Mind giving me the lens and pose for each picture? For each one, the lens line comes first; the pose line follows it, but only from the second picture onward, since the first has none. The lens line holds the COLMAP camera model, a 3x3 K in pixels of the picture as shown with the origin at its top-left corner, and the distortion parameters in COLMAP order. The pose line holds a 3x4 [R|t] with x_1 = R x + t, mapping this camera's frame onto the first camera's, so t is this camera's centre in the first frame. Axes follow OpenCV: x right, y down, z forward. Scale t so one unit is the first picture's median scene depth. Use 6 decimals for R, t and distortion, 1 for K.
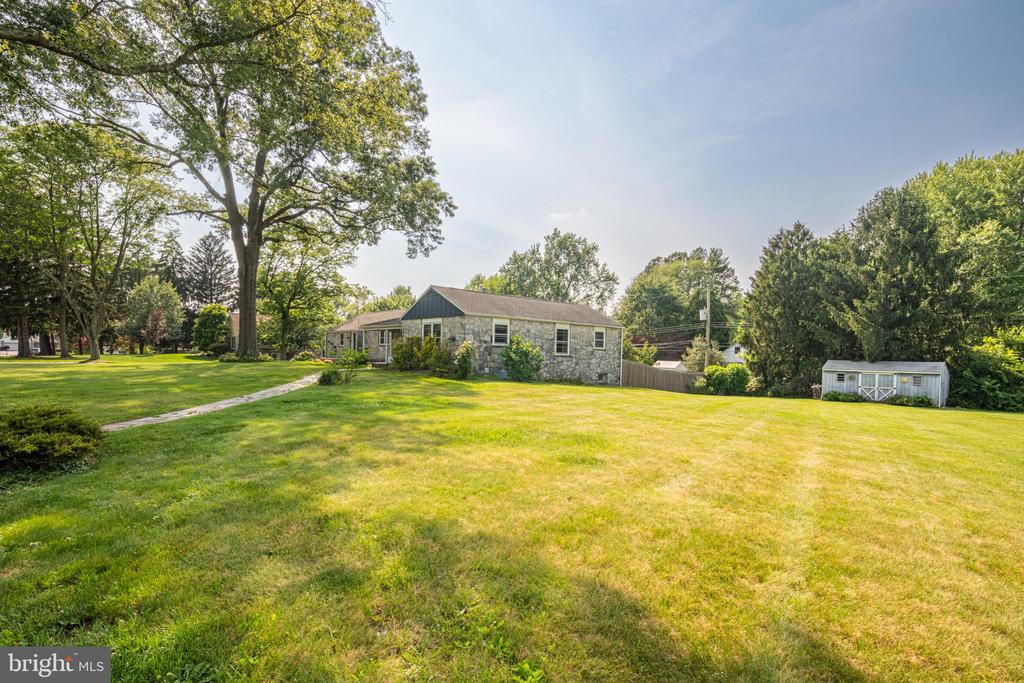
lens RADIAL K [[484.2, 0, 504.0], [0, 484.2, 349.1], [0, 0, 1]] dist [0.004201, -0.000888]
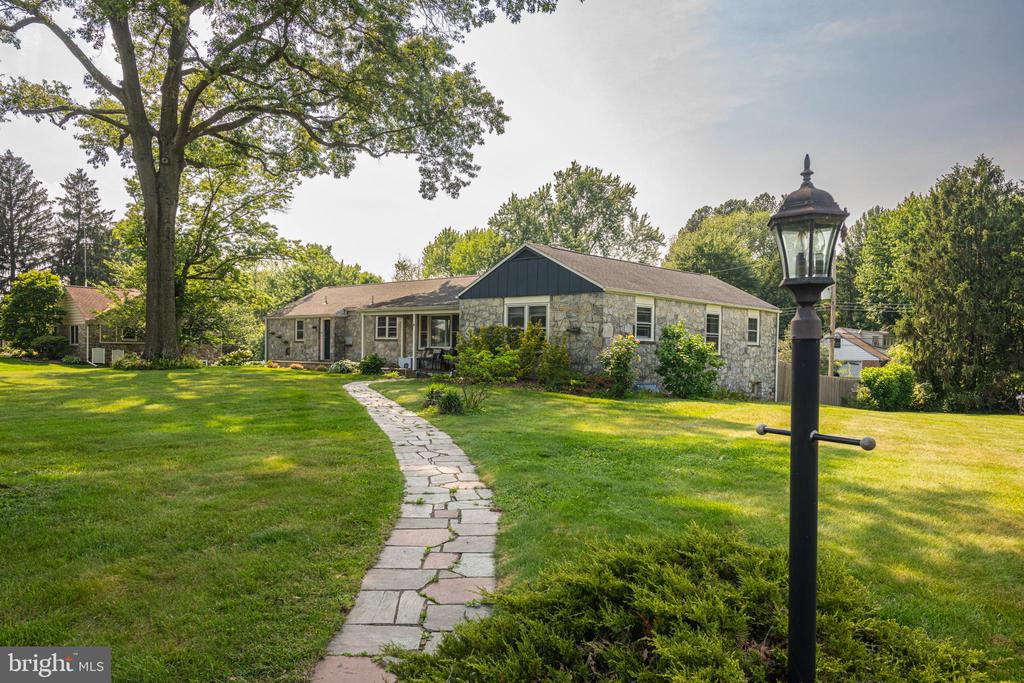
lens RADIAL K [[710.4, 0, 514.1], [0, 710.4, 351.0], [0, 0, 1]] dist [0.005166, 0.011561]
pose [[0.993221, -0.006346, 0.116069, -0.175096], [0.004622, 0.999875, 0.015124, -0.005806], [-0.116150, -0.014485, 0.993126, 0.074399]]
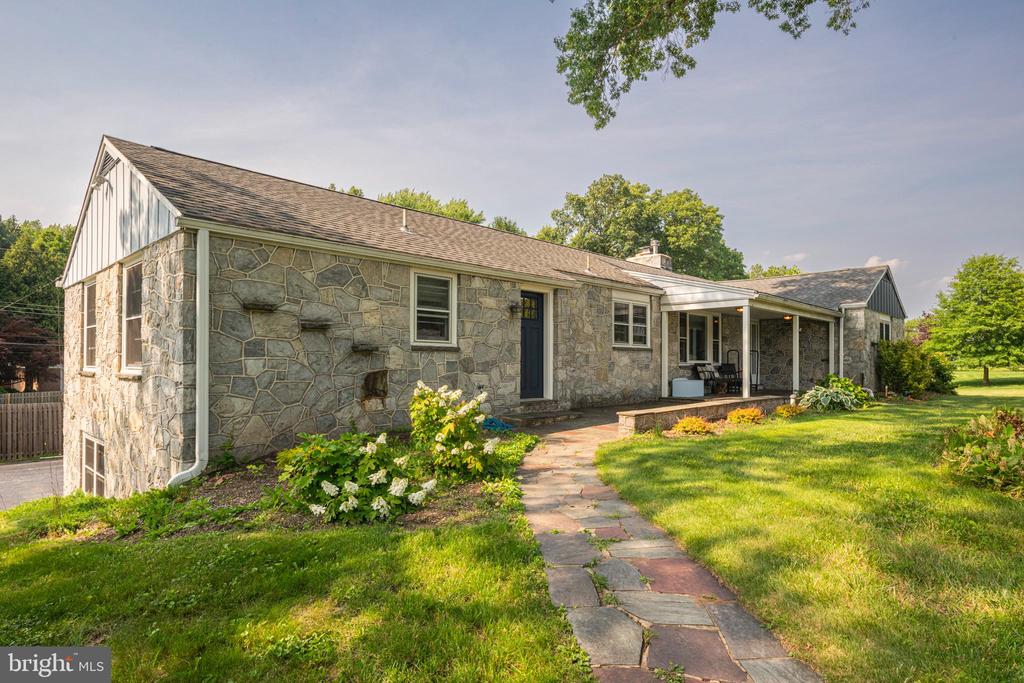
lens RADIAL K [[577.4, 0, 514.0], [0, 577.4, 349.2], [0, 0, 1]] dist [0.000276, -0.000046]
pose [[-0.104539, 0.003894, 0.994513, -0.572835], [-0.010723, 0.999930, -0.005042, -0.004222], [-0.994463, -0.011191, -0.104490, 1.028946]]
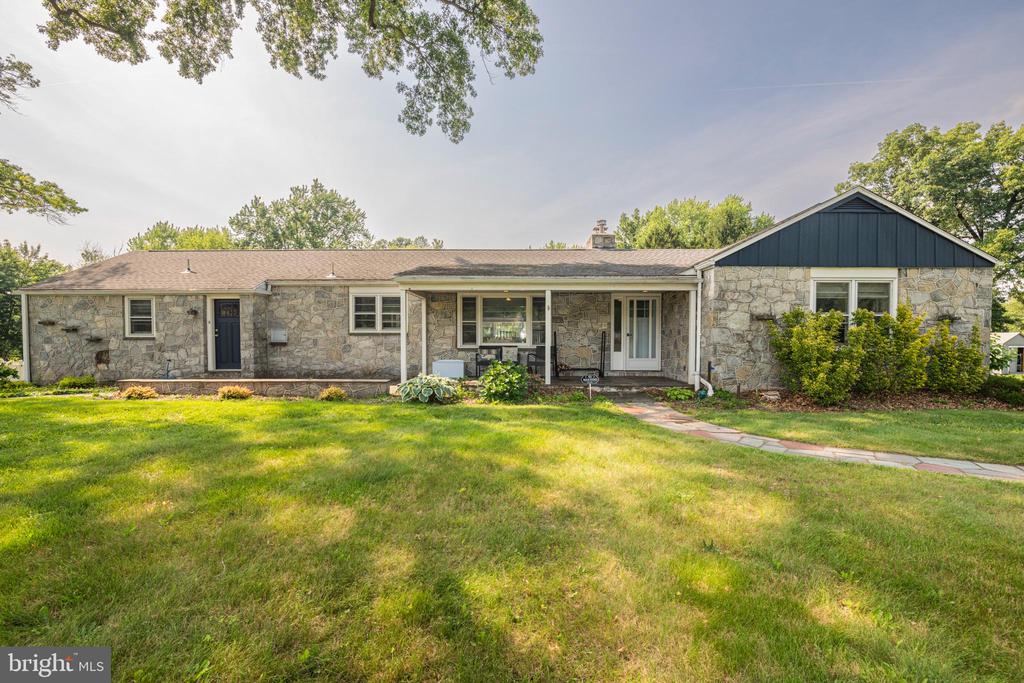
lens RADIAL K [[417.8, 0, 506.4], [0, 417.8, 345.6], [0, 0, 1]] dist [-0.014842, -0.001045]
pose [[0.659350, -0.031254, 0.751187, -0.395882], [0.007949, 0.999370, 0.034602, -0.008195], [-0.751795, -0.016843, 0.659182, 0.646026]]
